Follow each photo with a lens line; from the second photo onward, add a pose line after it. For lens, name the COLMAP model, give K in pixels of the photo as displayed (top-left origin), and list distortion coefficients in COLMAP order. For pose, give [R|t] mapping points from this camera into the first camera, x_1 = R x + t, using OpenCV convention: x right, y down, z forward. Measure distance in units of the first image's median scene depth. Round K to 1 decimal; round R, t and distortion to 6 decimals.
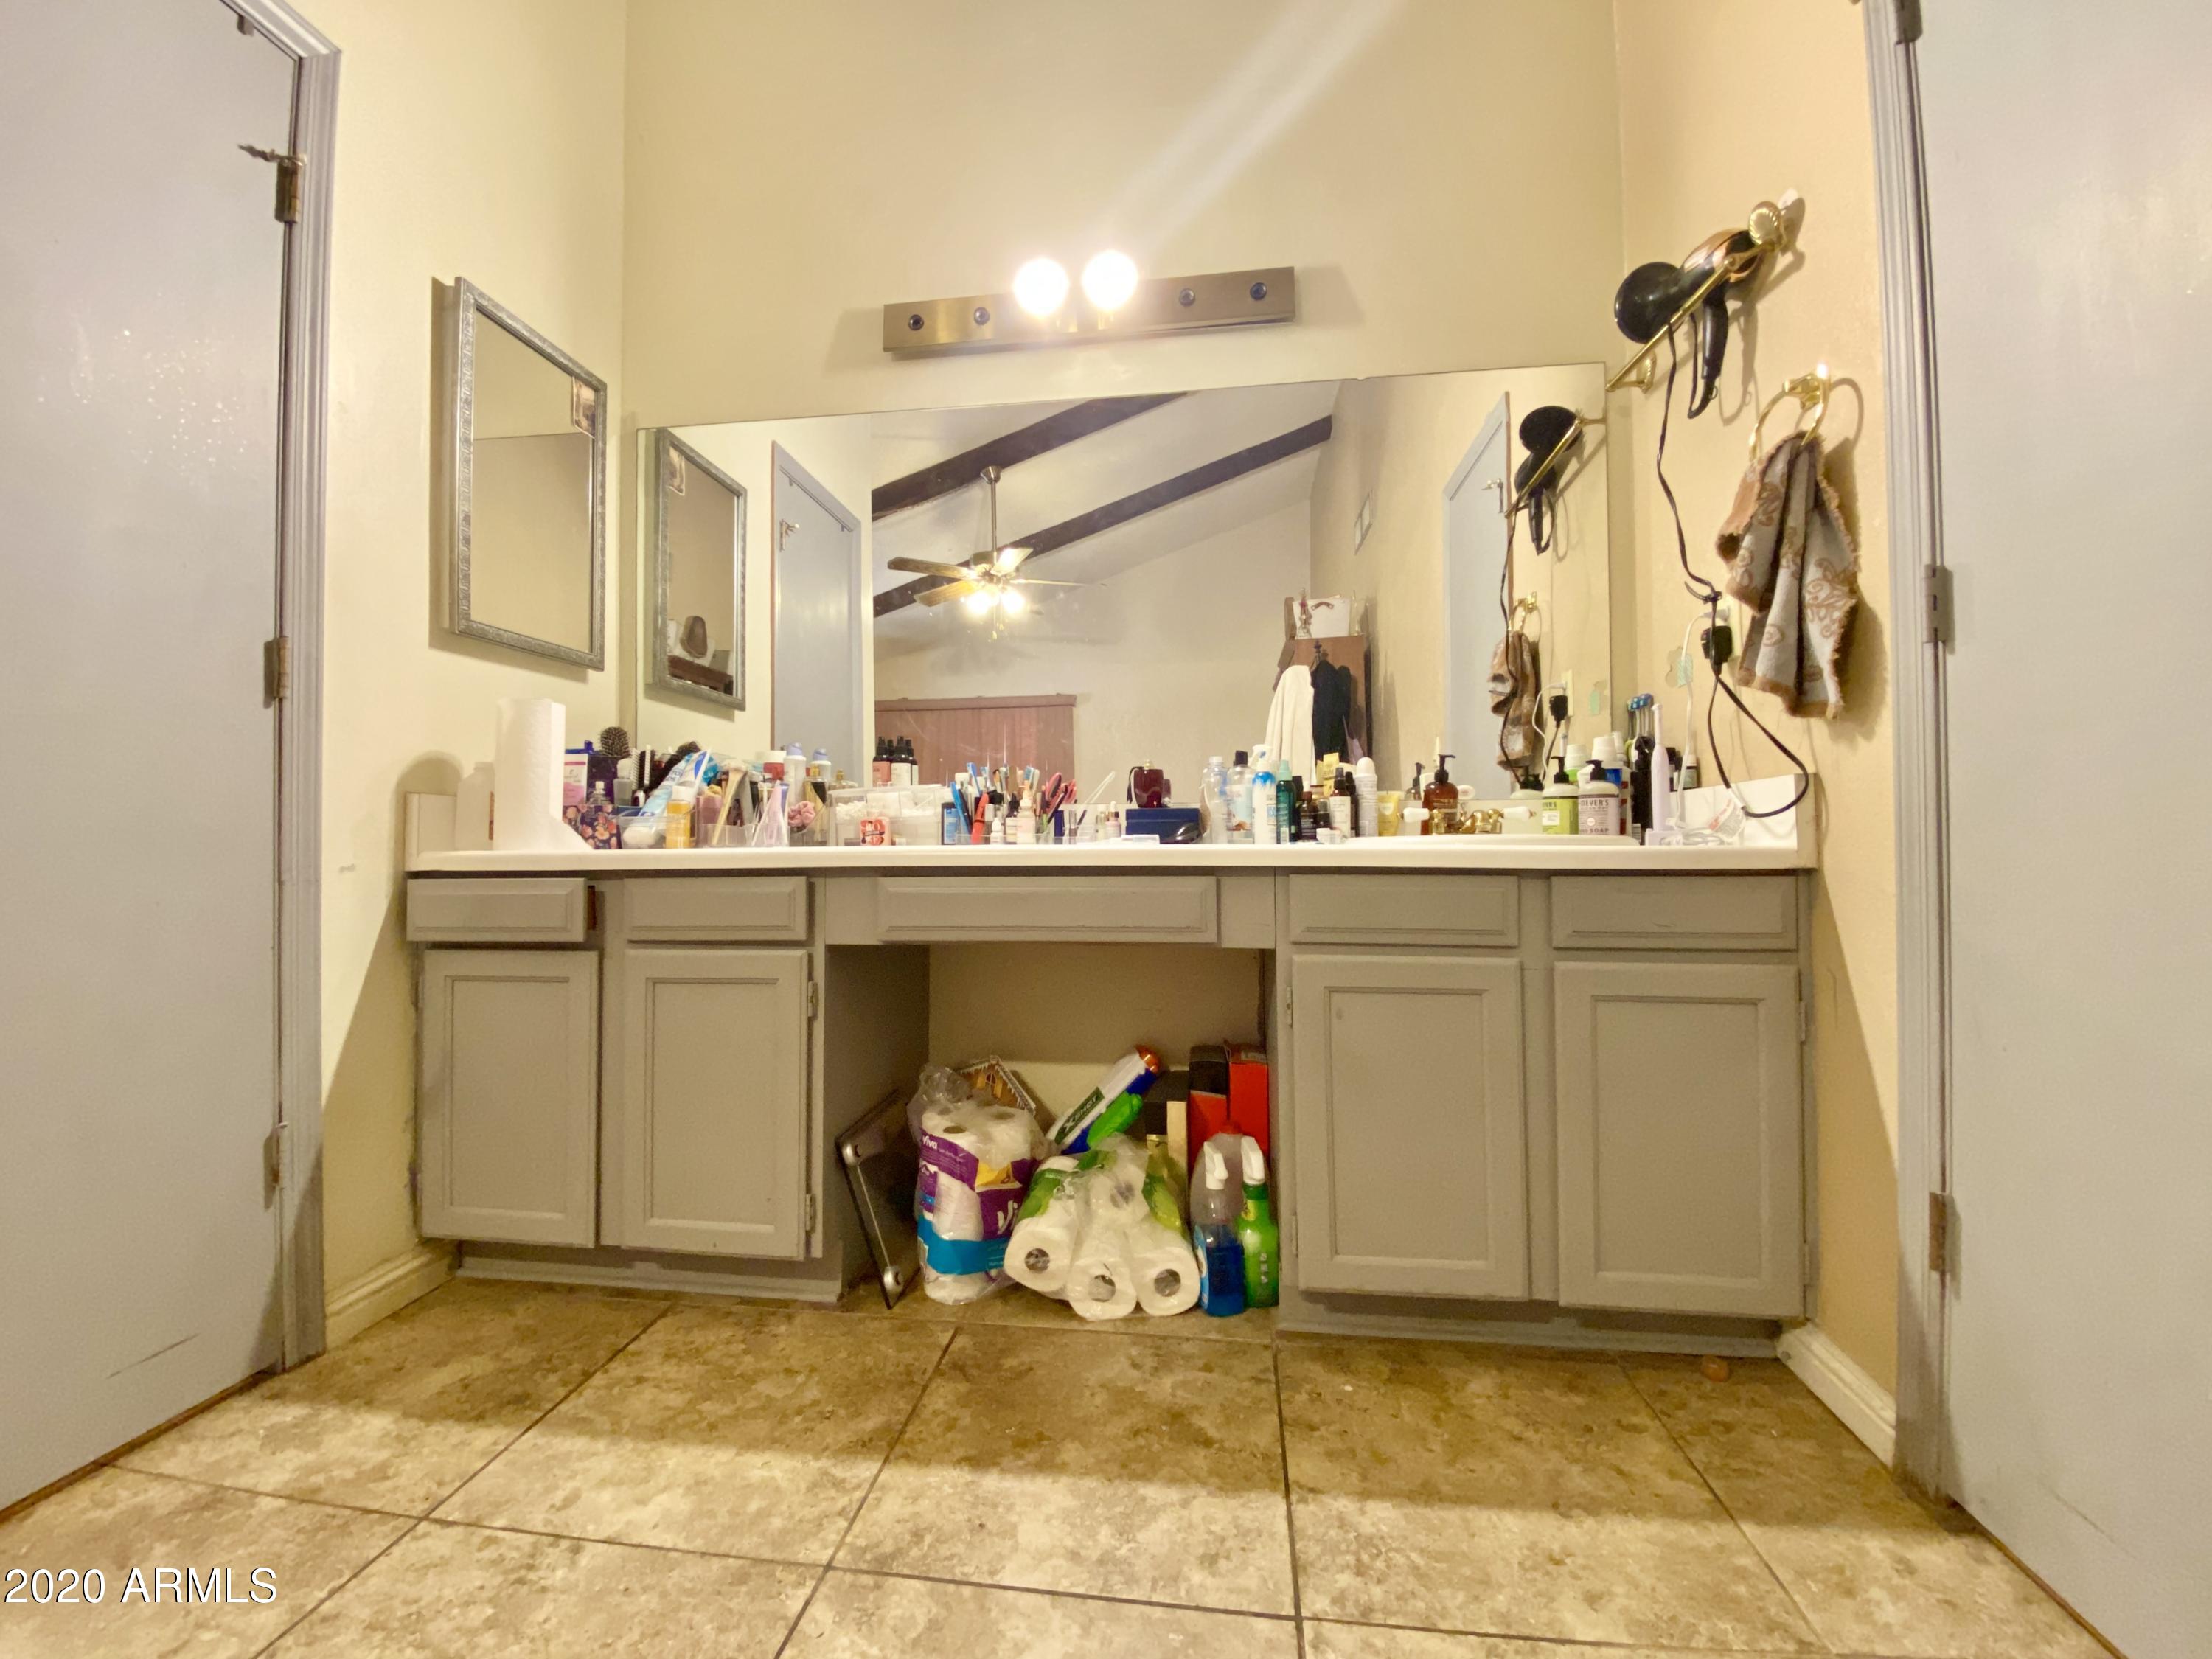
lens RADIAL K [[898.4, 0, 1102.2], [0, 898.4, 825.1], [0, 0, 1]] dist [0.017789, -0.019838]
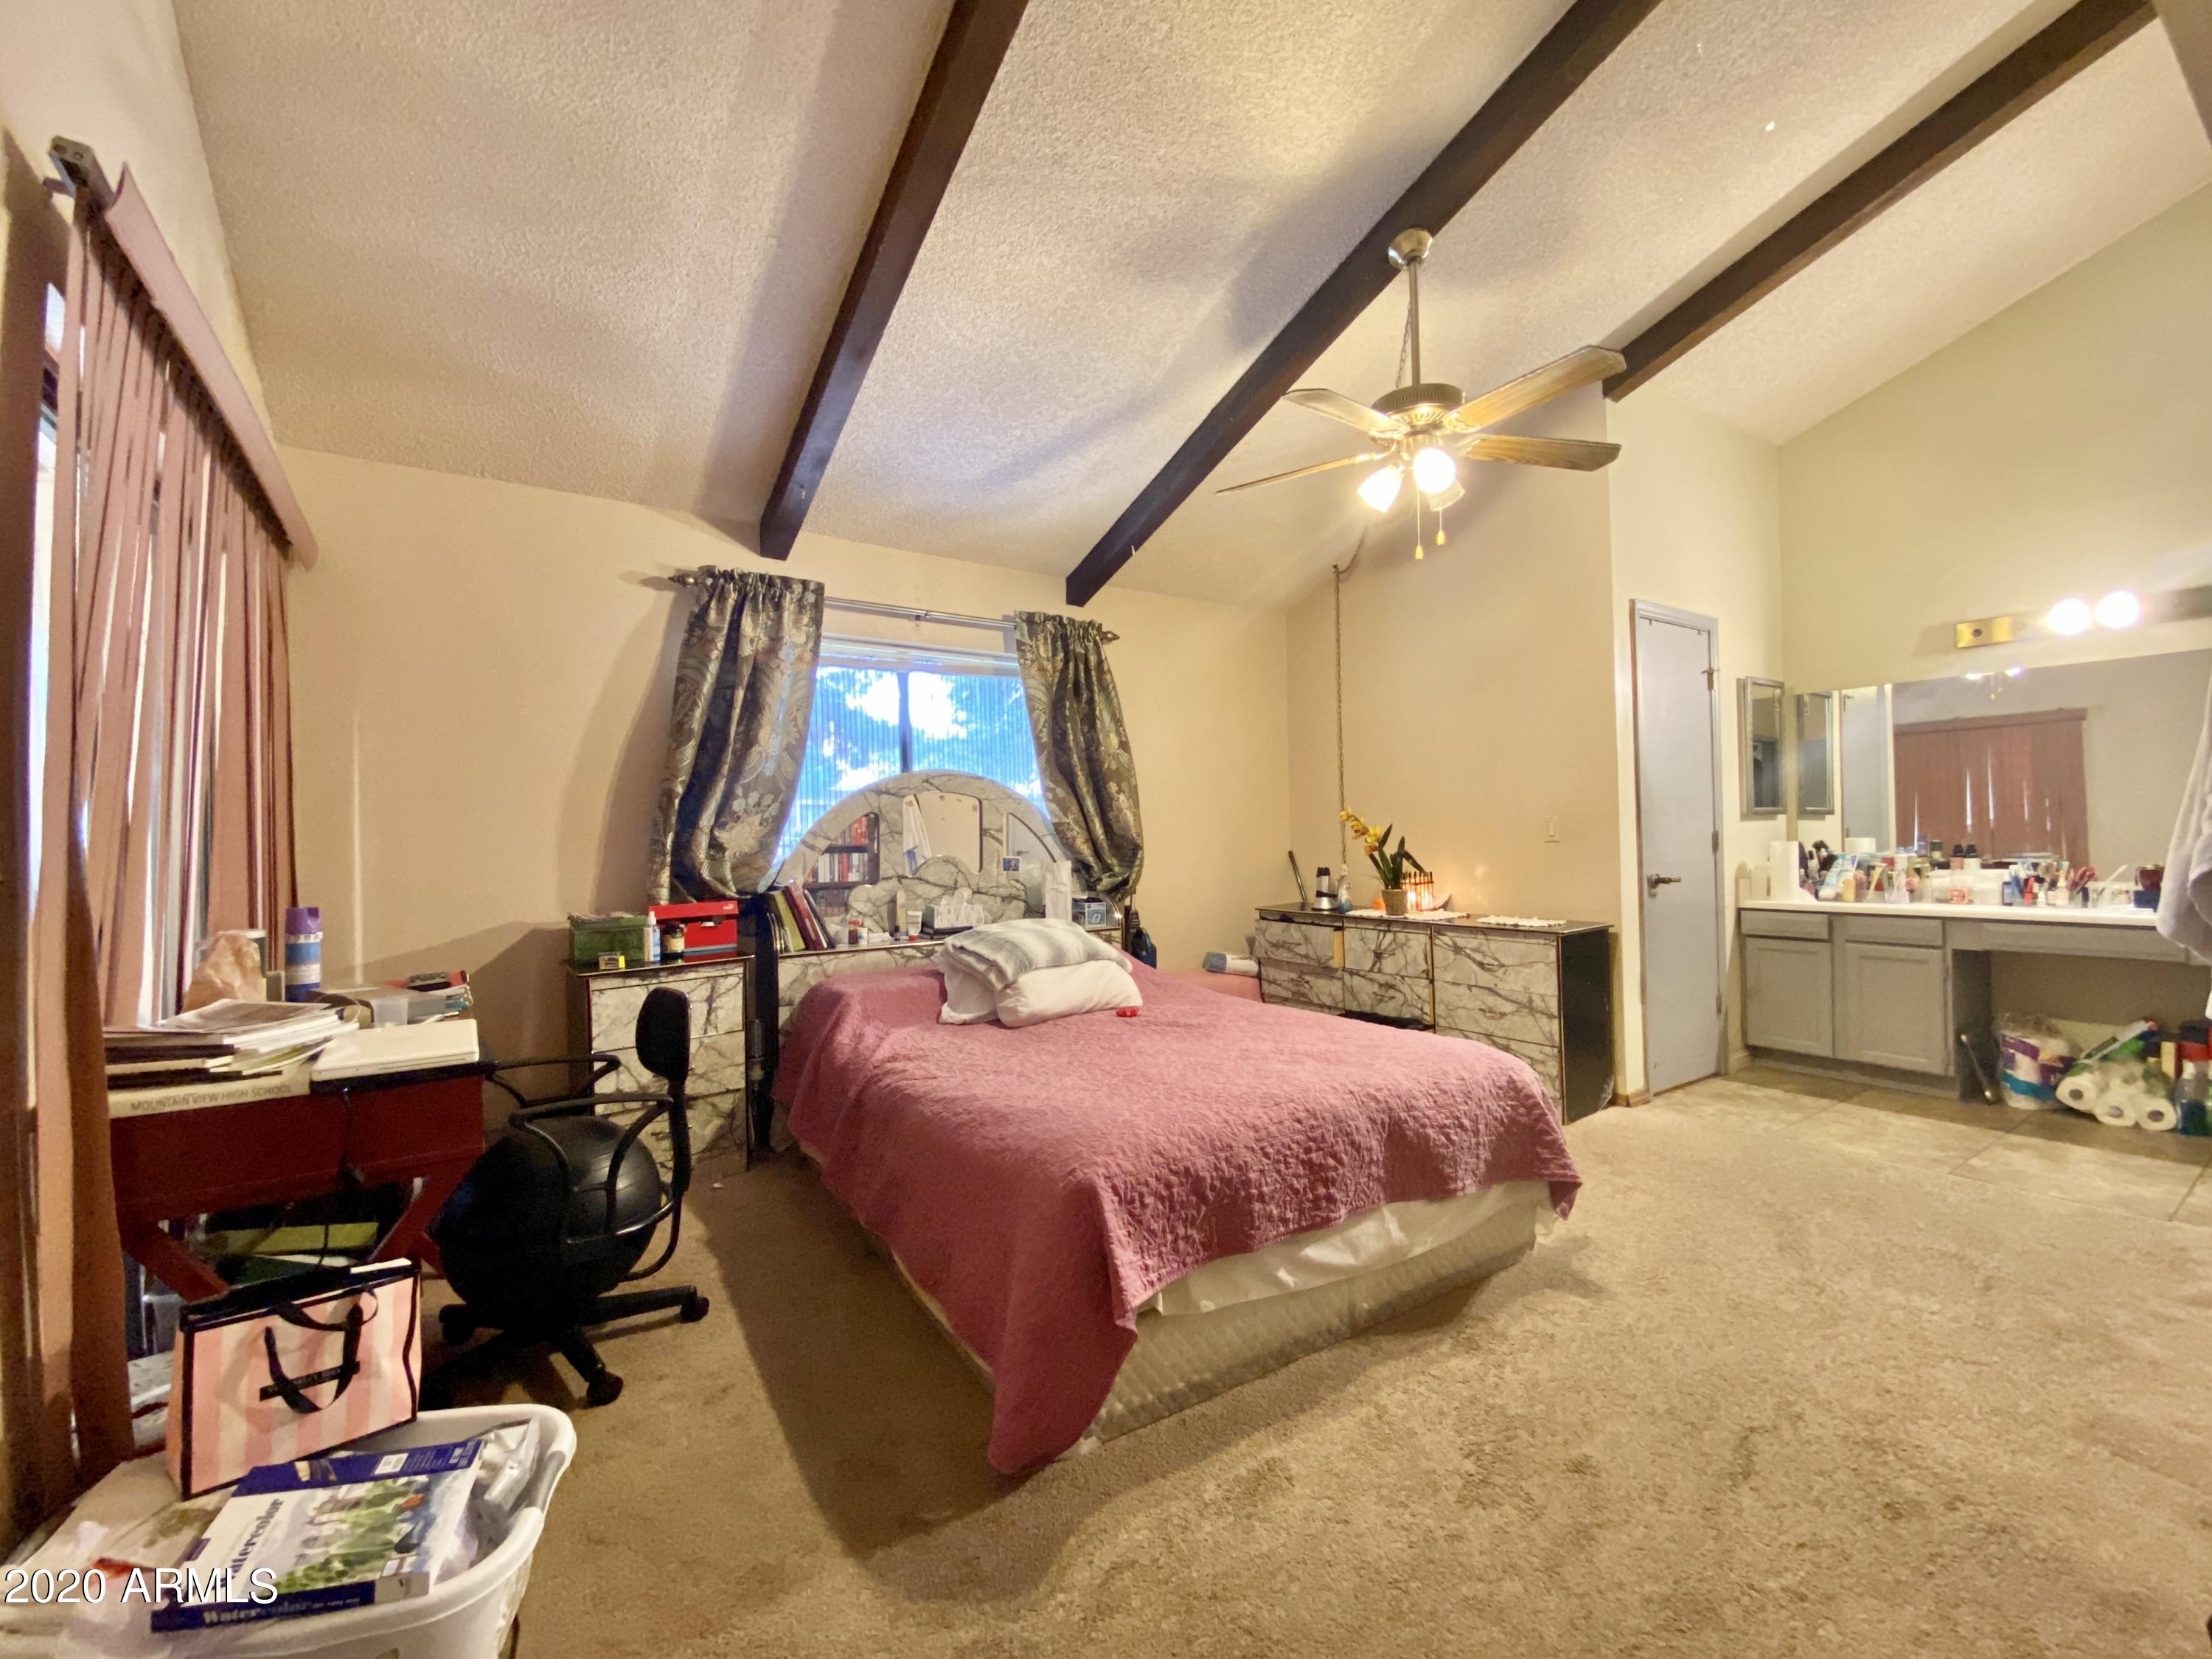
lens RADIAL K [[898.4, 0, 1102.2], [0, 898.4, 825.1], [0, 0, 1]] dist [0.017789, -0.019838]
pose [[0.652958, -0.011168, -0.757311, 0.026154], [0.027348, 0.999587, 0.008839, -0.248433], [0.756900, -0.026483, 0.652994, -2.010404]]
